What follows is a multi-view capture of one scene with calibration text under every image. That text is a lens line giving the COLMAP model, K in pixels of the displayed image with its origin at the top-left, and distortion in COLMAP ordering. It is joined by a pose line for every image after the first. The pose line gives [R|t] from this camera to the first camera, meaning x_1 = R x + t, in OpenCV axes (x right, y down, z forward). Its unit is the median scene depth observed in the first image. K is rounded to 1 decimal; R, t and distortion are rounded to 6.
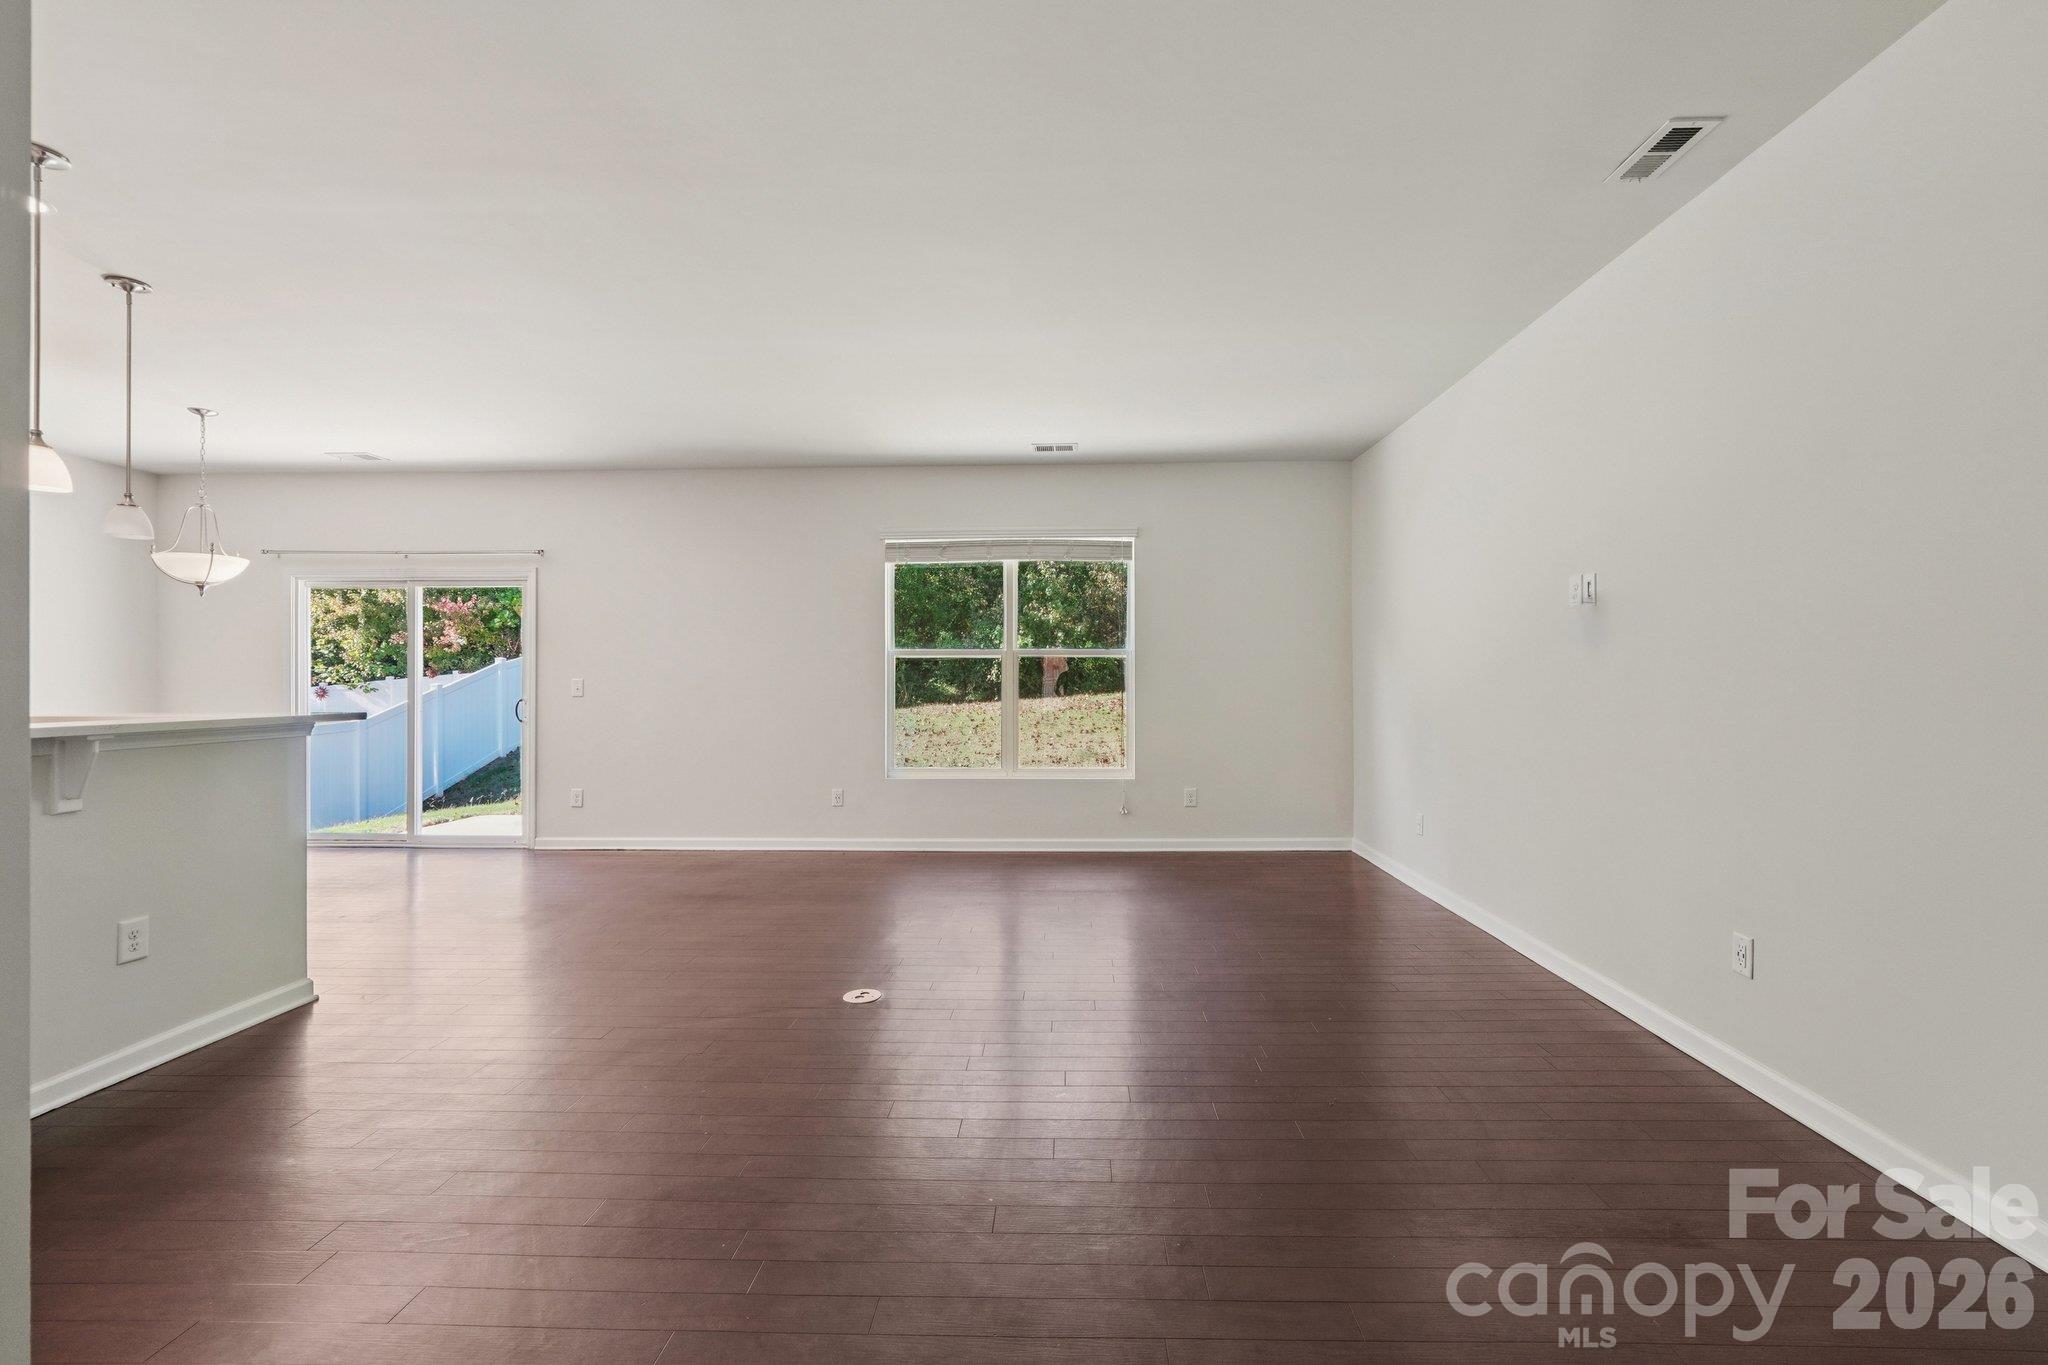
lens RADIAL K [[869.7, 0, 1046.2], [0, 869.7, 672.1], [0, 0, 1]] dist [-0.010145, 0.004057]
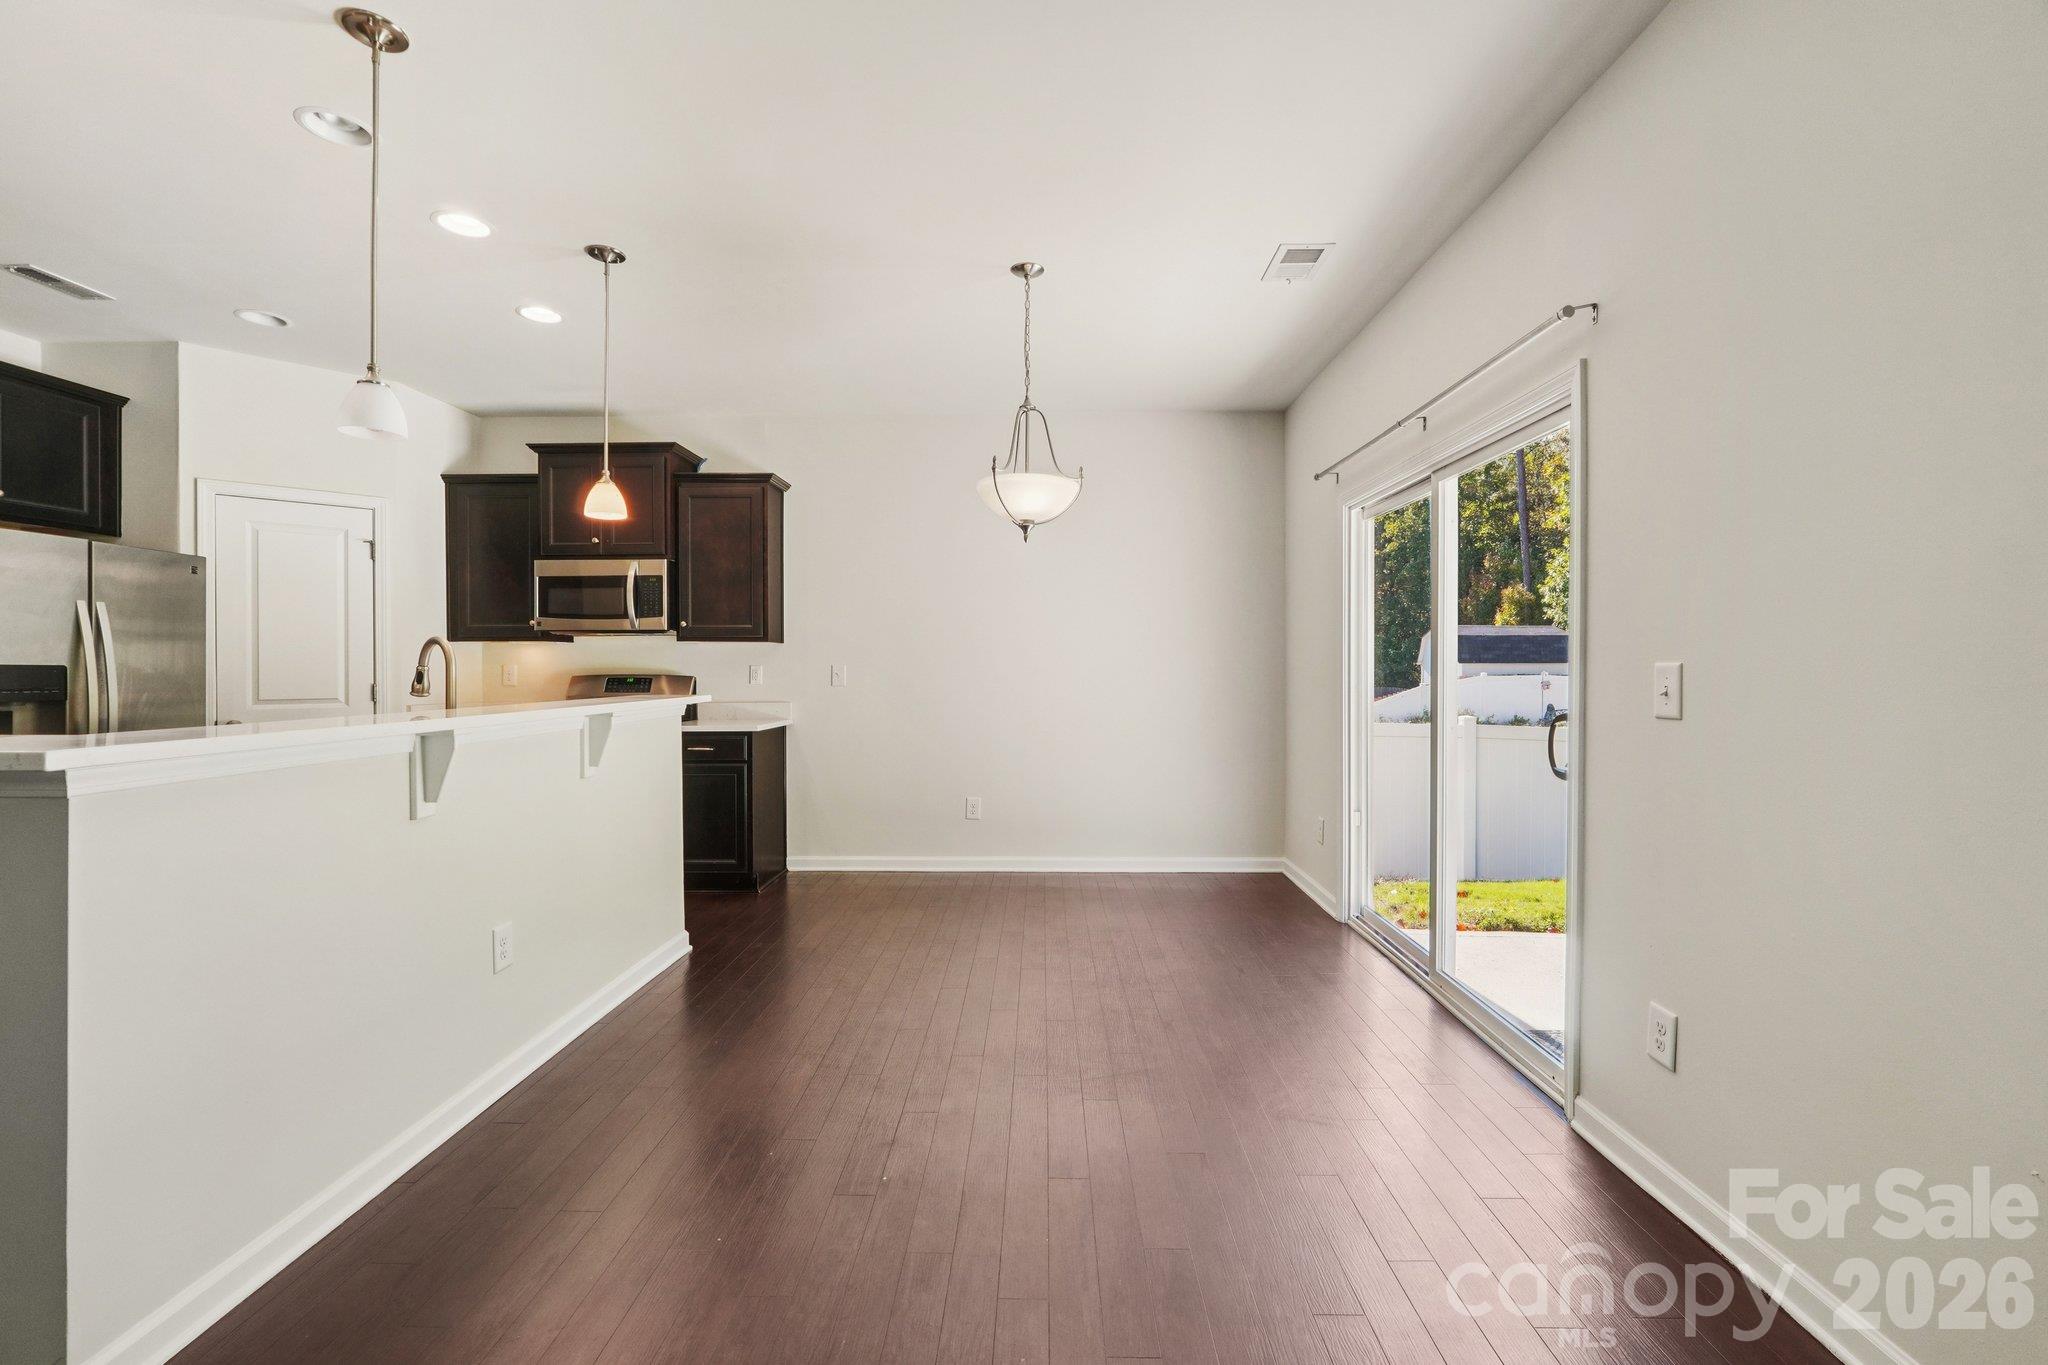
lens RADIAL K [[869.7, 0, 1030.3], [0, 869.7, 669.5], [0, 0, 1]] dist [-0.010145, 0.004057]
pose [[0.004938, 0.002166, -0.999985, -0.207728], [0.008488, 0.999962, 0.002208, 0.007117], [0.999952, -0.008499, 0.004919, 0.700591]]
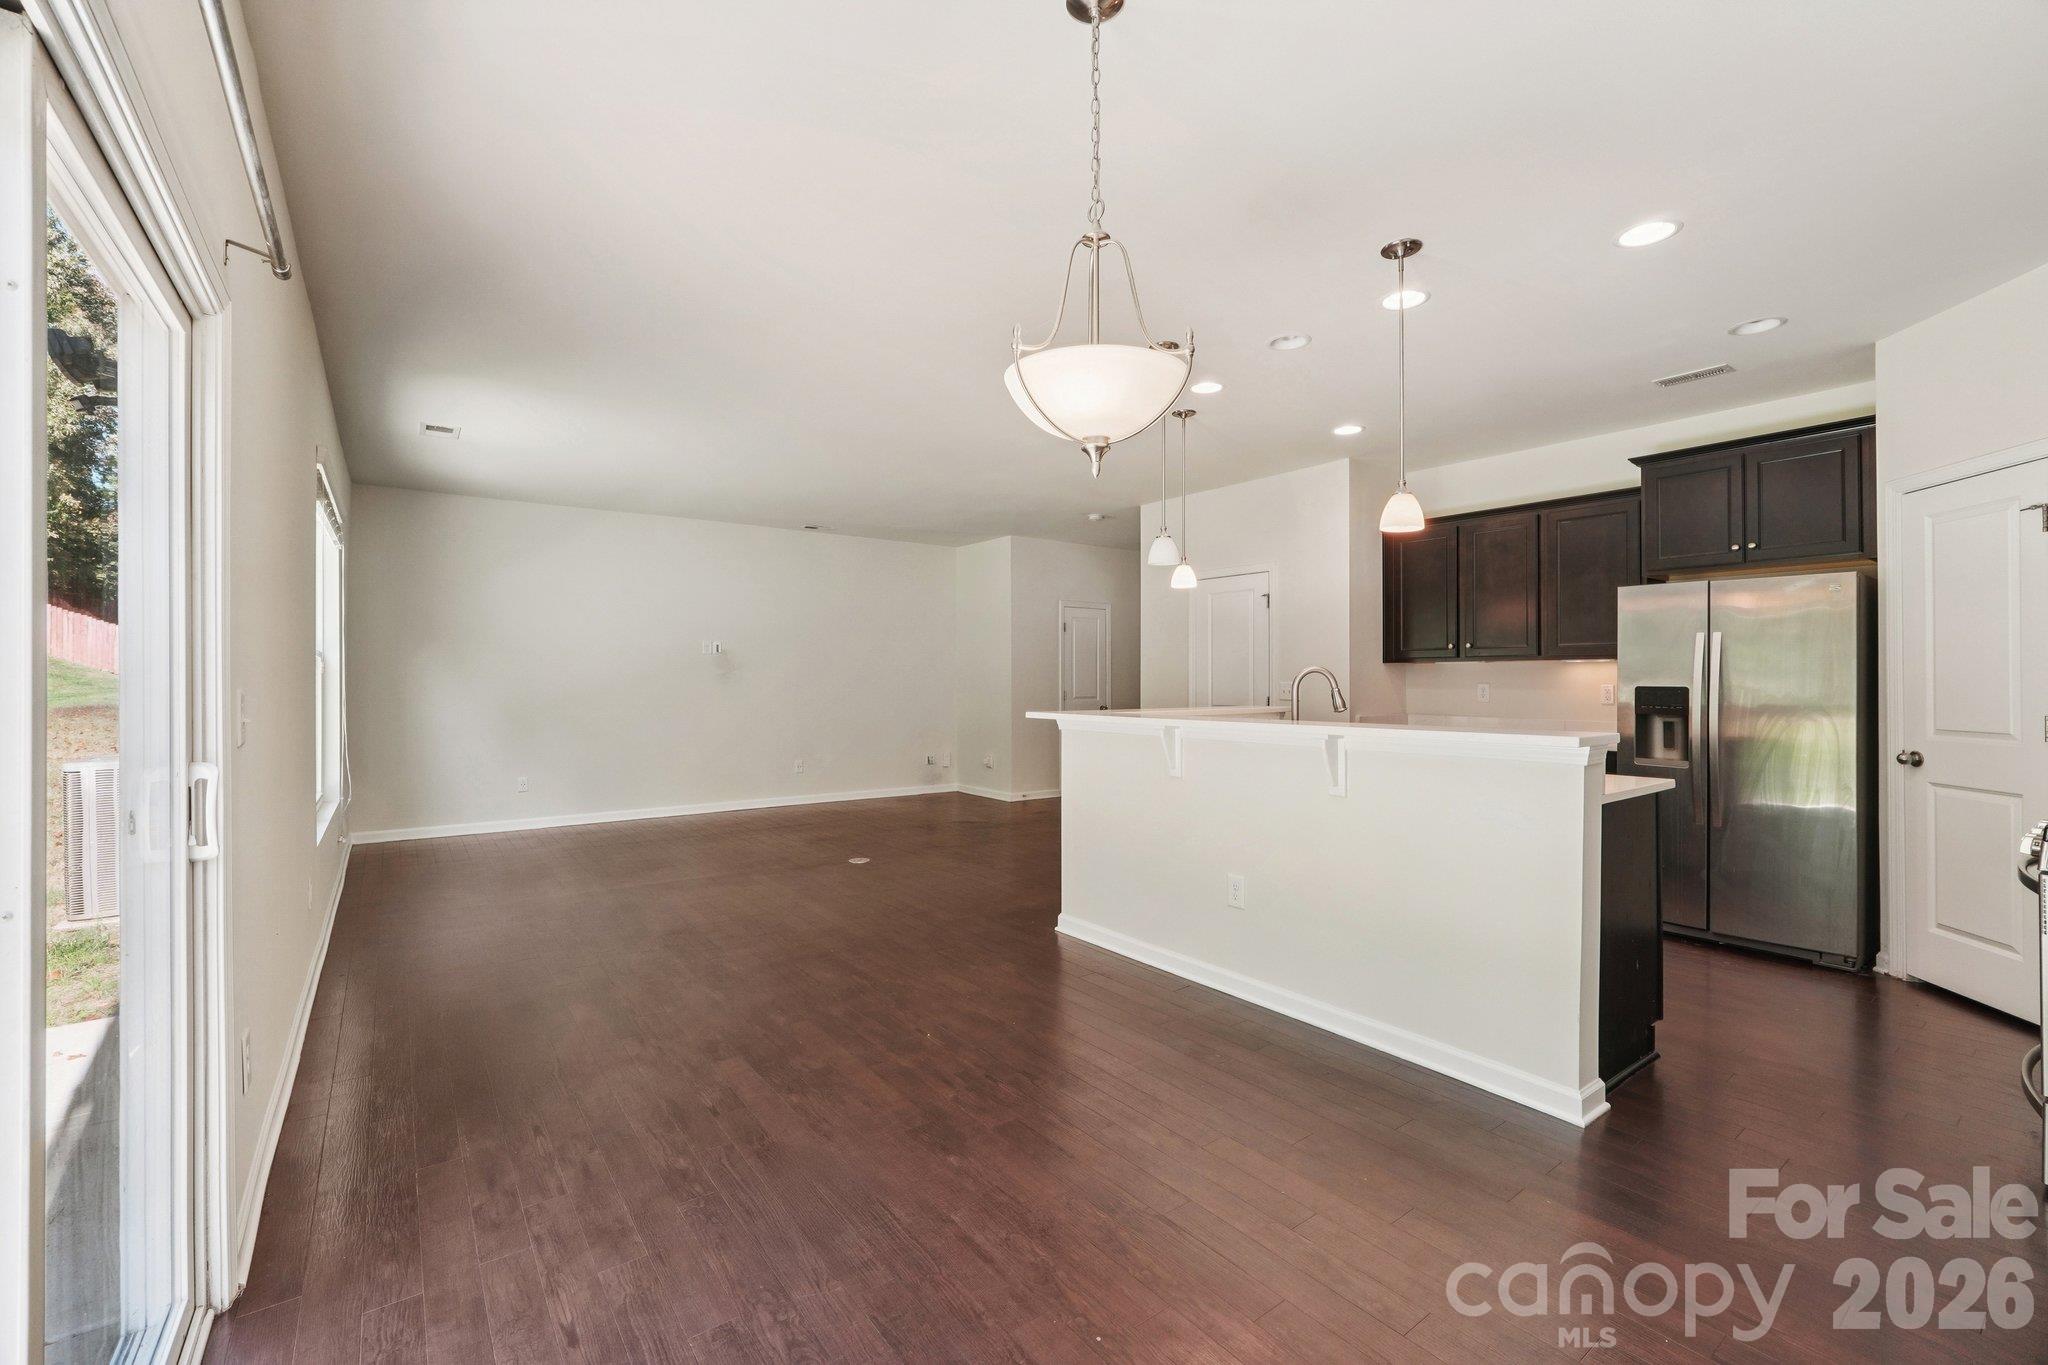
lens RADIAL K [[869.7, 0, 1031.0], [0, 869.7, 675.5], [0, 0, 1]] dist [-0.010145, 0.004057]
pose [[-0.622721, 0.003167, 0.782438, -0.886542], [-0.008107, 0.999912, -0.010499, 0.003218], [-0.782402, -0.012881, -0.622640, 0.887578]]
